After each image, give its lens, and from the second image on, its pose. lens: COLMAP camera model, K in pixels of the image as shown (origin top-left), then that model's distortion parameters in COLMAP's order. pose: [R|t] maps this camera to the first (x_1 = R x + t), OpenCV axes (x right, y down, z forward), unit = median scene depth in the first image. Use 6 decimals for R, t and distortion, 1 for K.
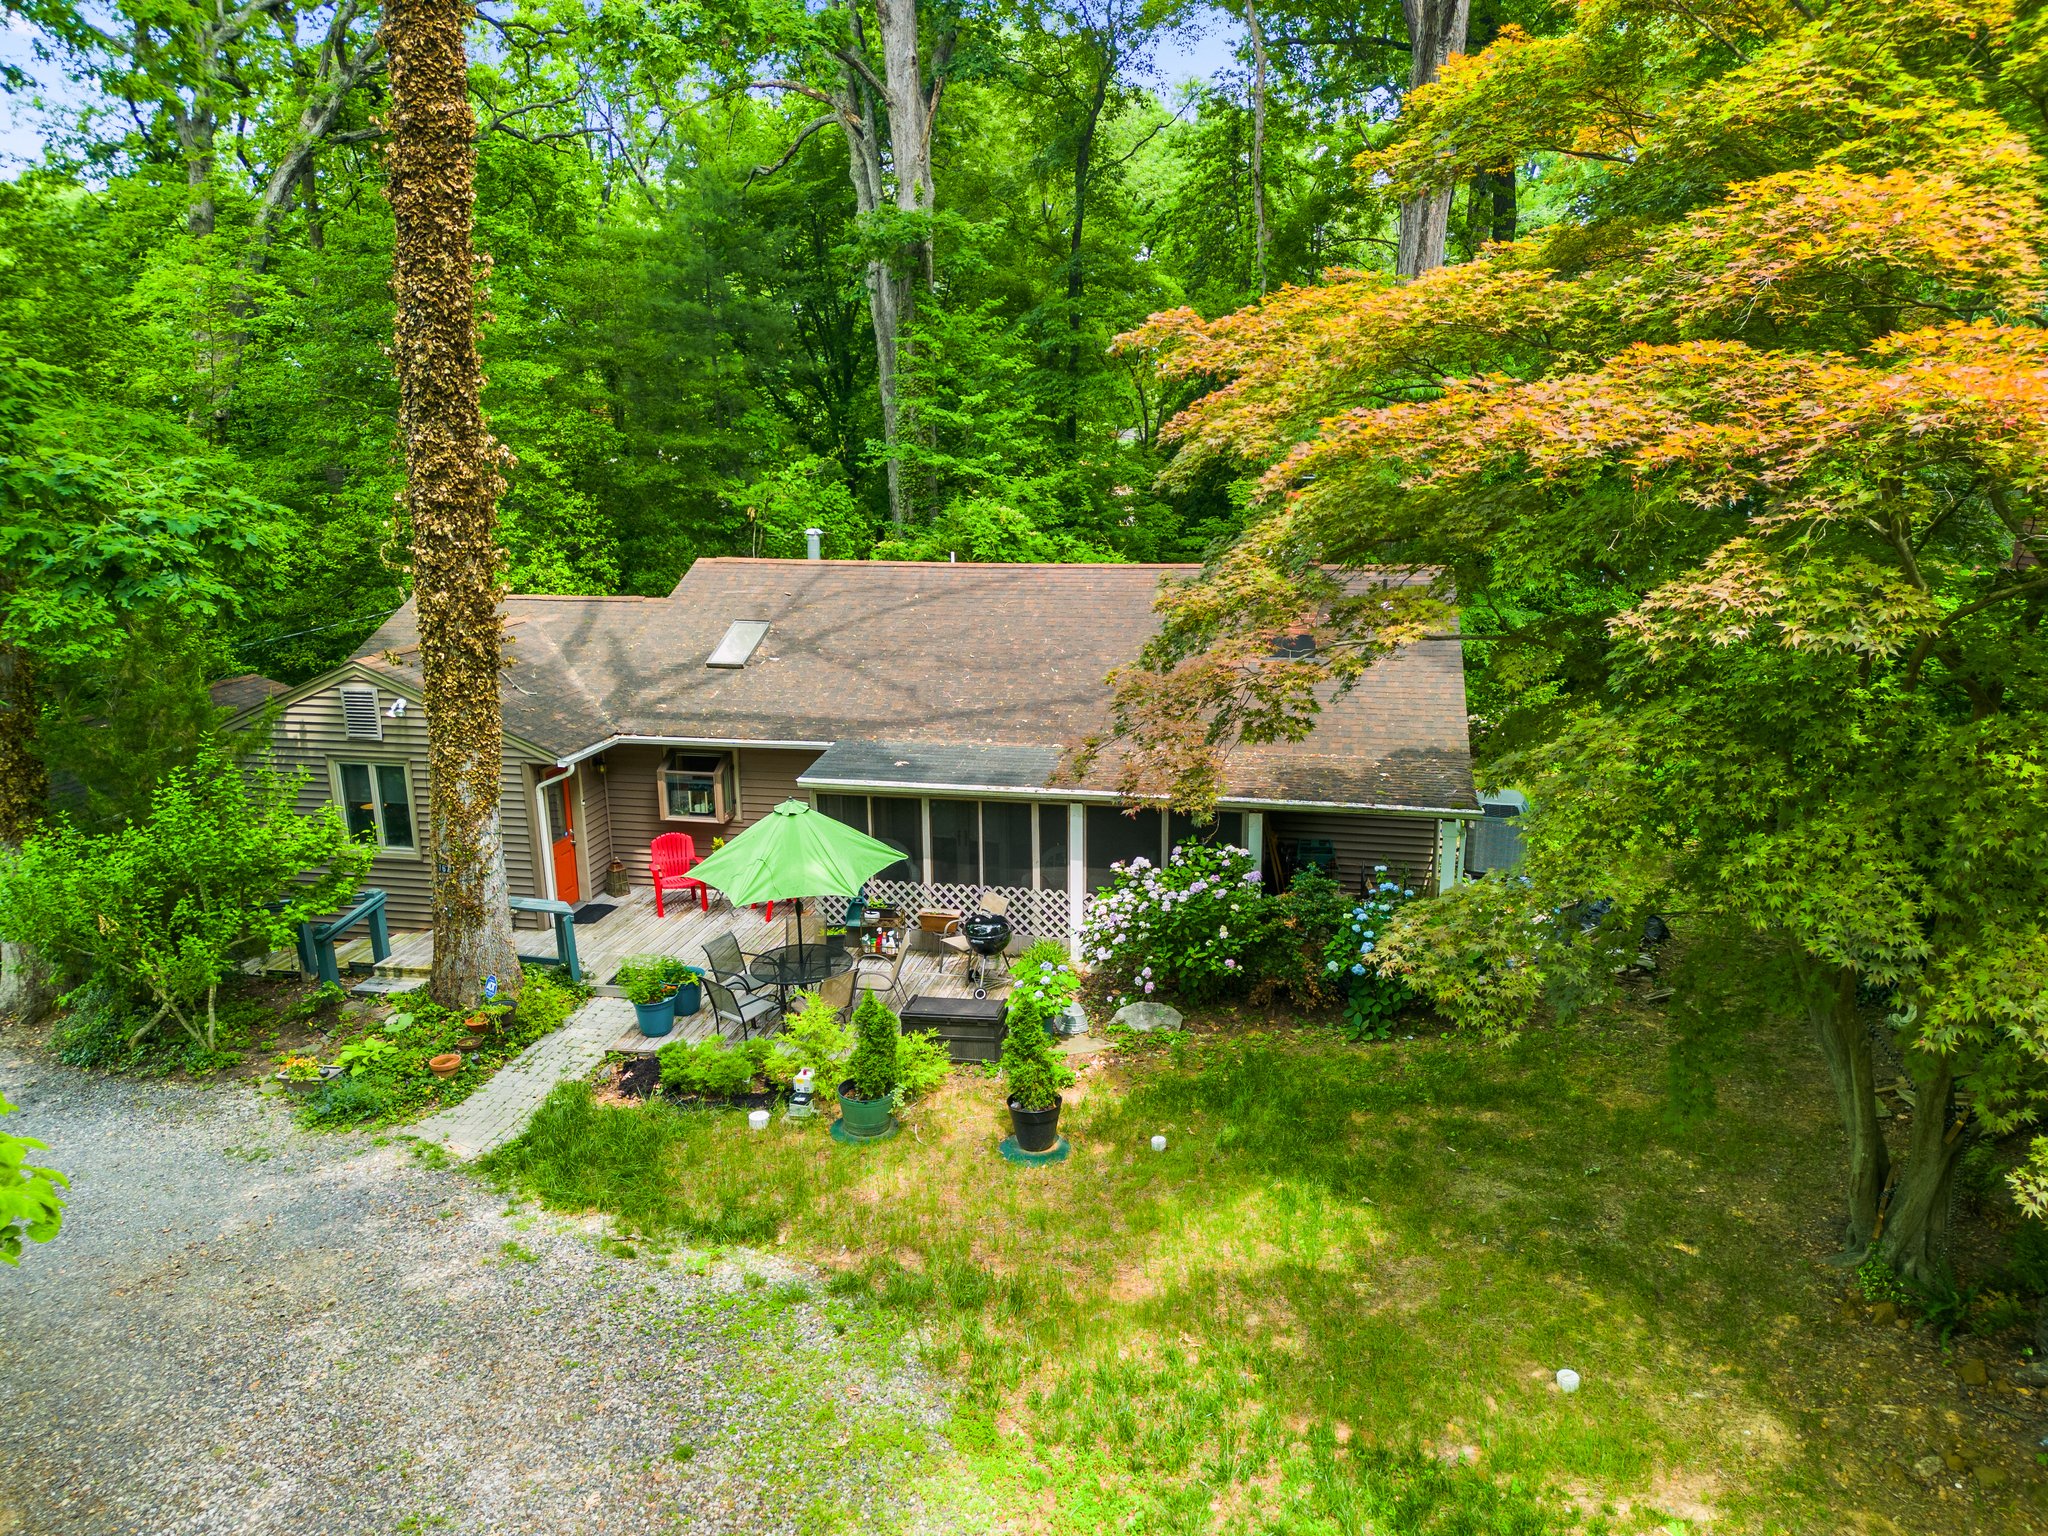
lens RADIAL K [[1456.4, 0, 1025.5], [0, 1456.4, 722.9], [0, 0, 1]] dist [0.082583, -0.082688]
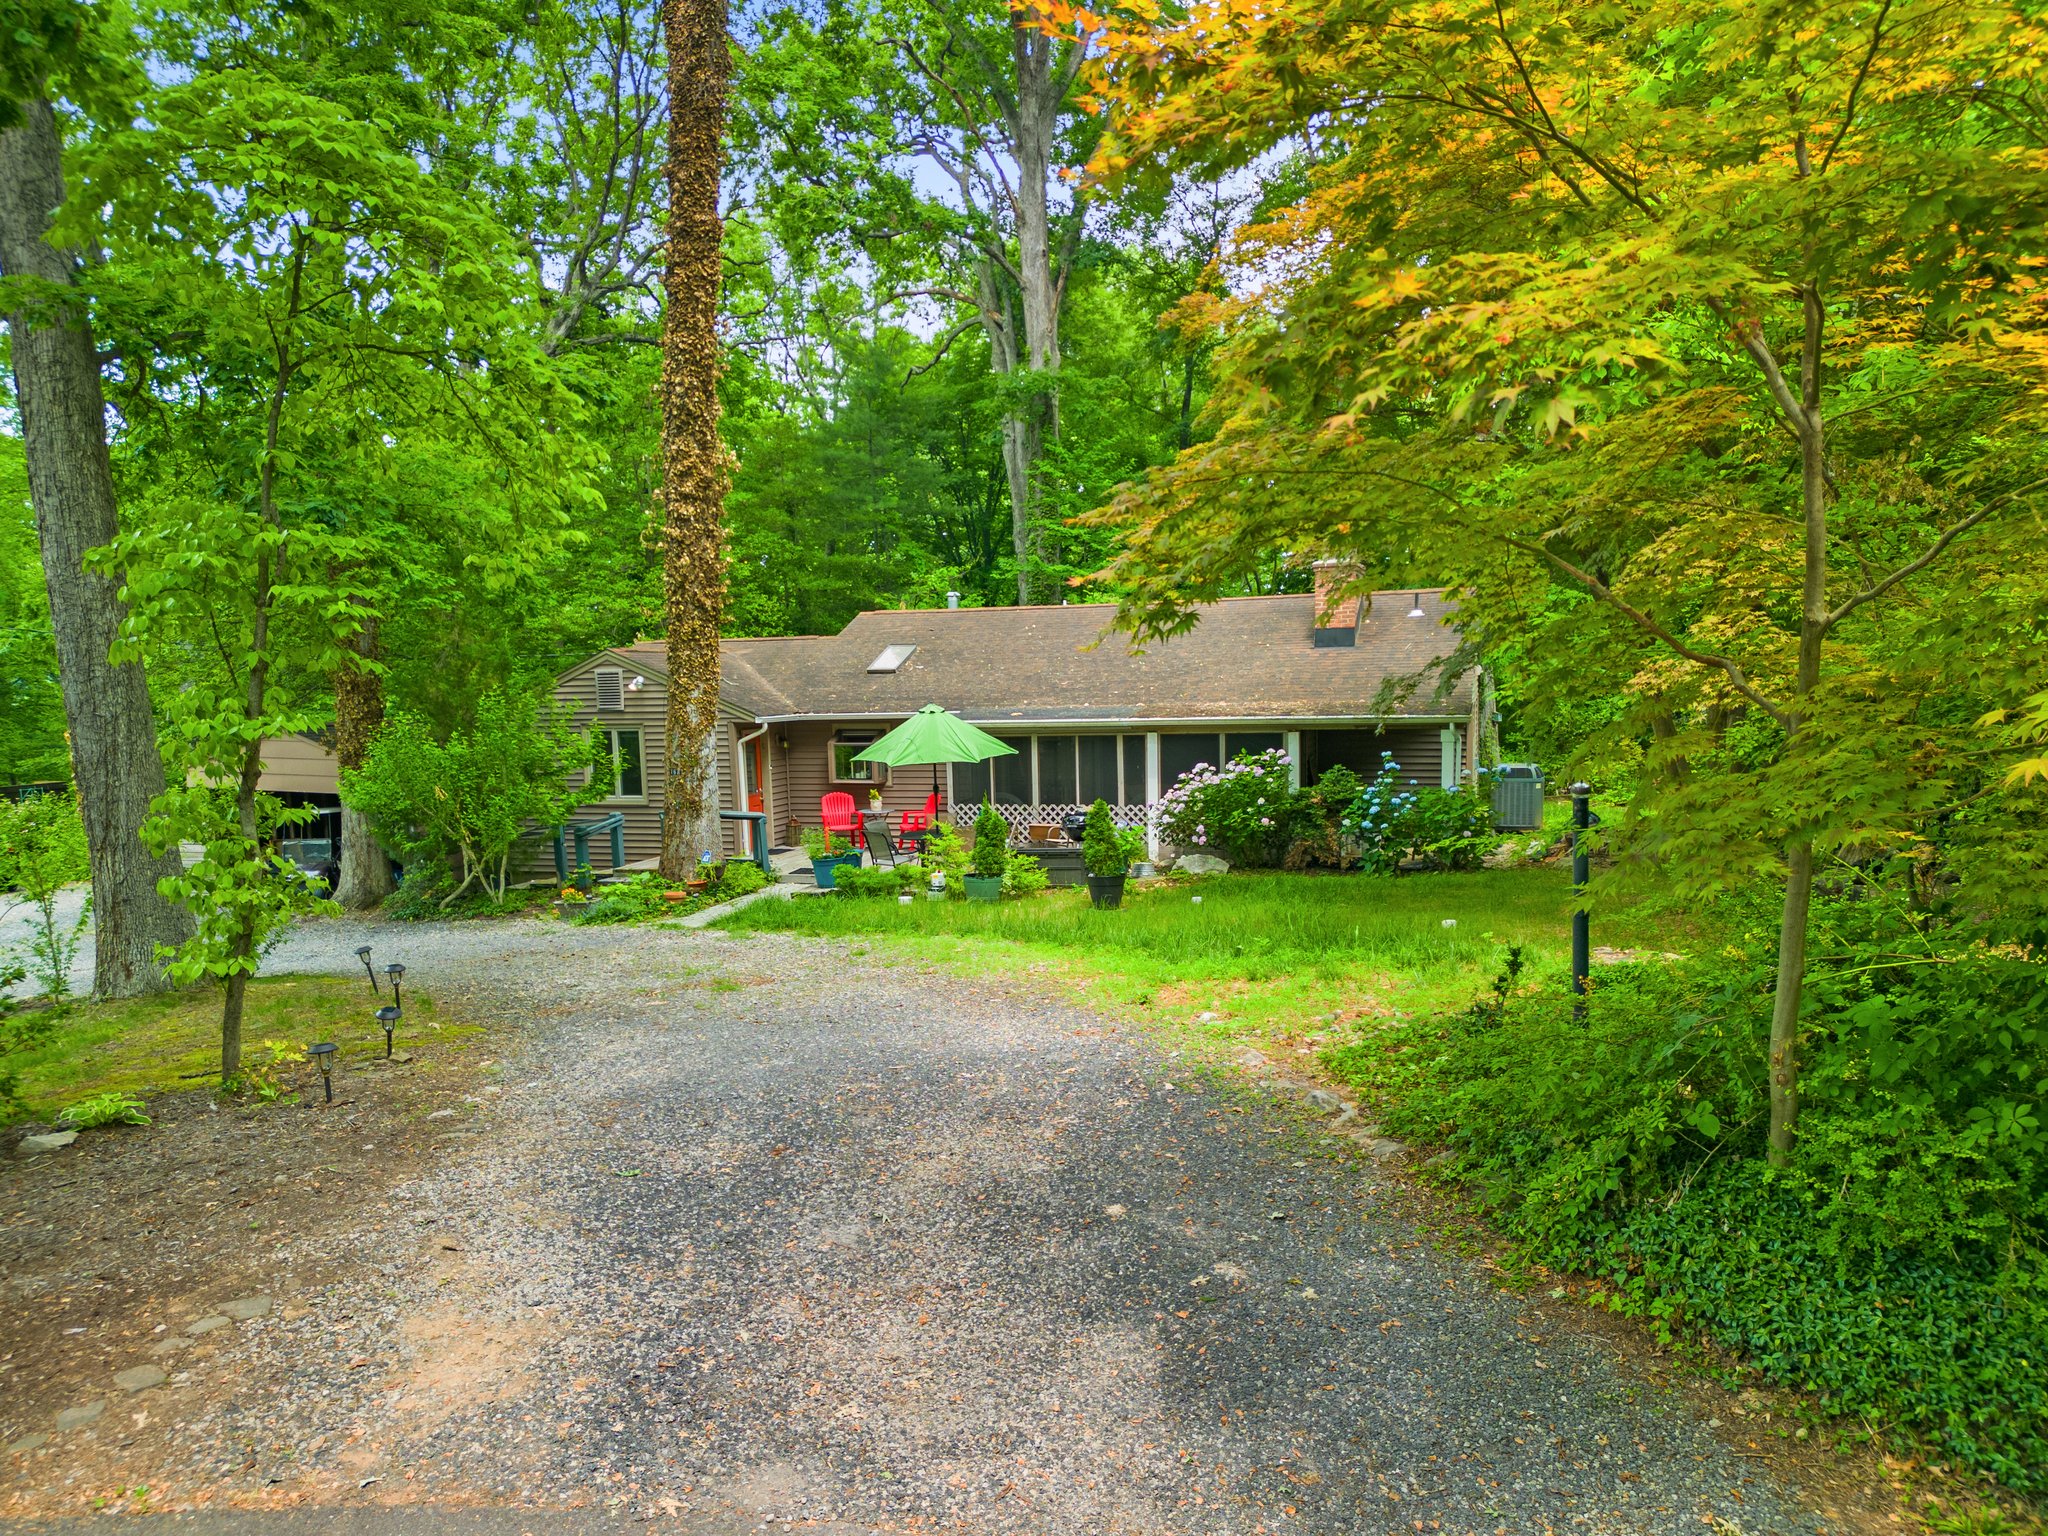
lens RADIAL K [[1493.9, 0, 1009.3], [0, 1493.9, 786.7], [0, 0, 1]] dist [0.155694, -0.297931]
pose [[0.994253, -0.002423, -0.107024, 0.055917], [-0.012456, 0.990335, -0.138139, 0.314066], [0.106325, 0.138678, 0.984613, -0.327396]]
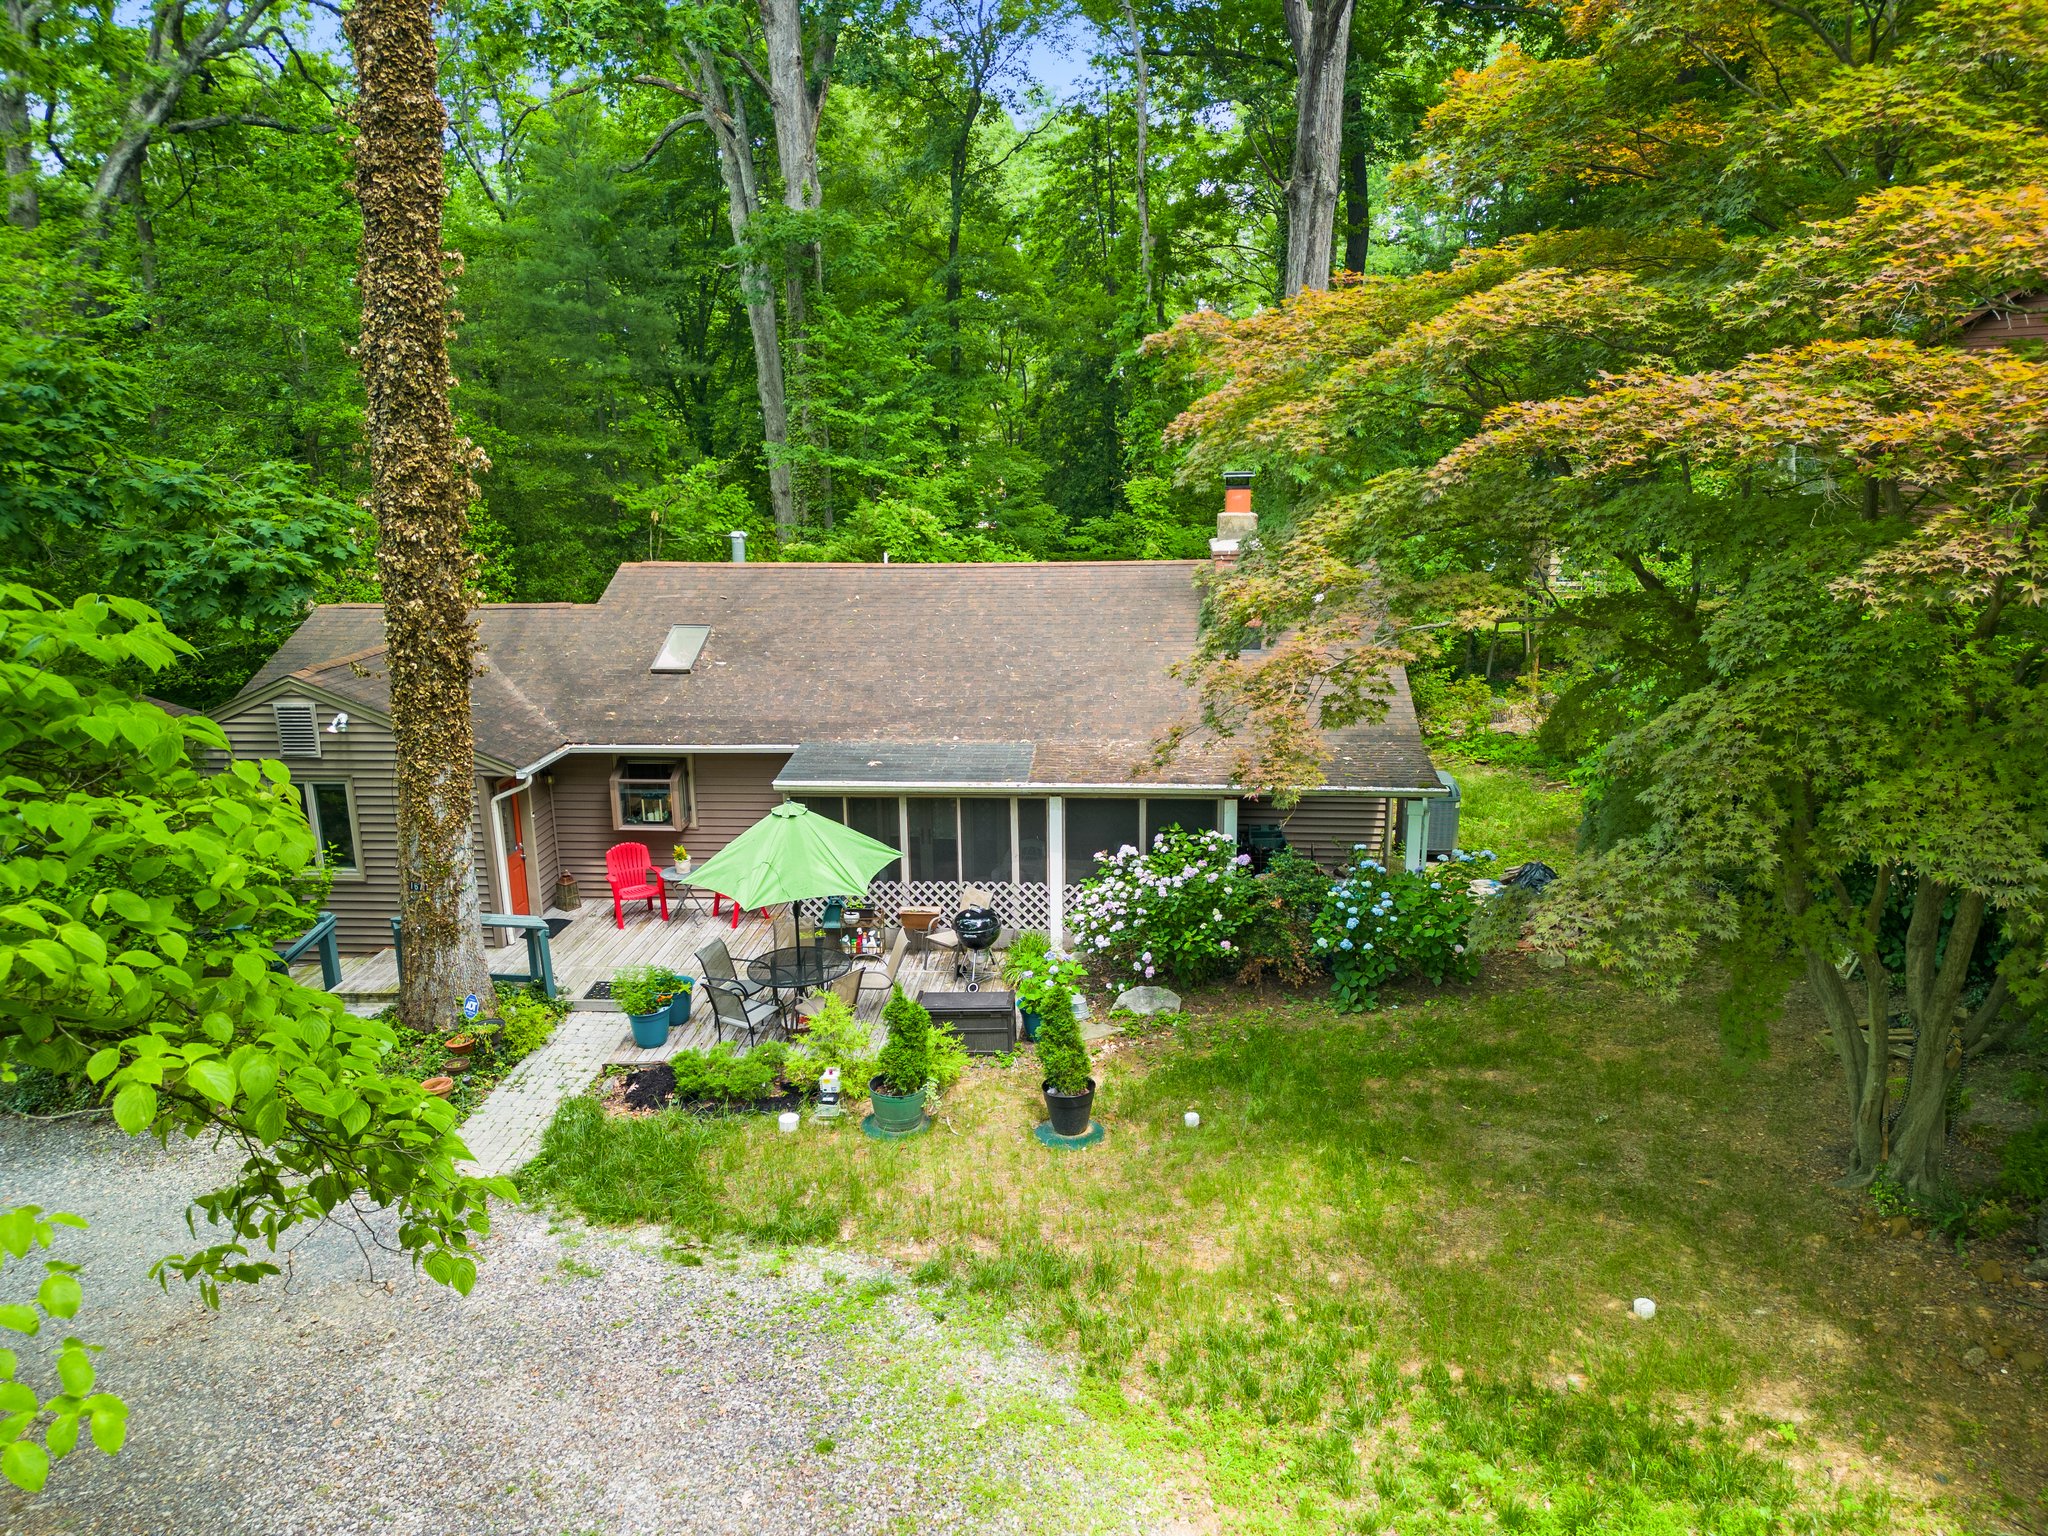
lens RADIAL K [[1456.4, 0, 1025.5], [0, 1456.4, 722.9], [0, 0, 1]] dist [0.082583, -0.082688]
pose [[0.992107, -0.029136, 0.121959, -0.119701], [0.029357, 0.999569, -0.000020, 0.003557], [-0.121906, 0.003600, 0.992535, -0.008883]]
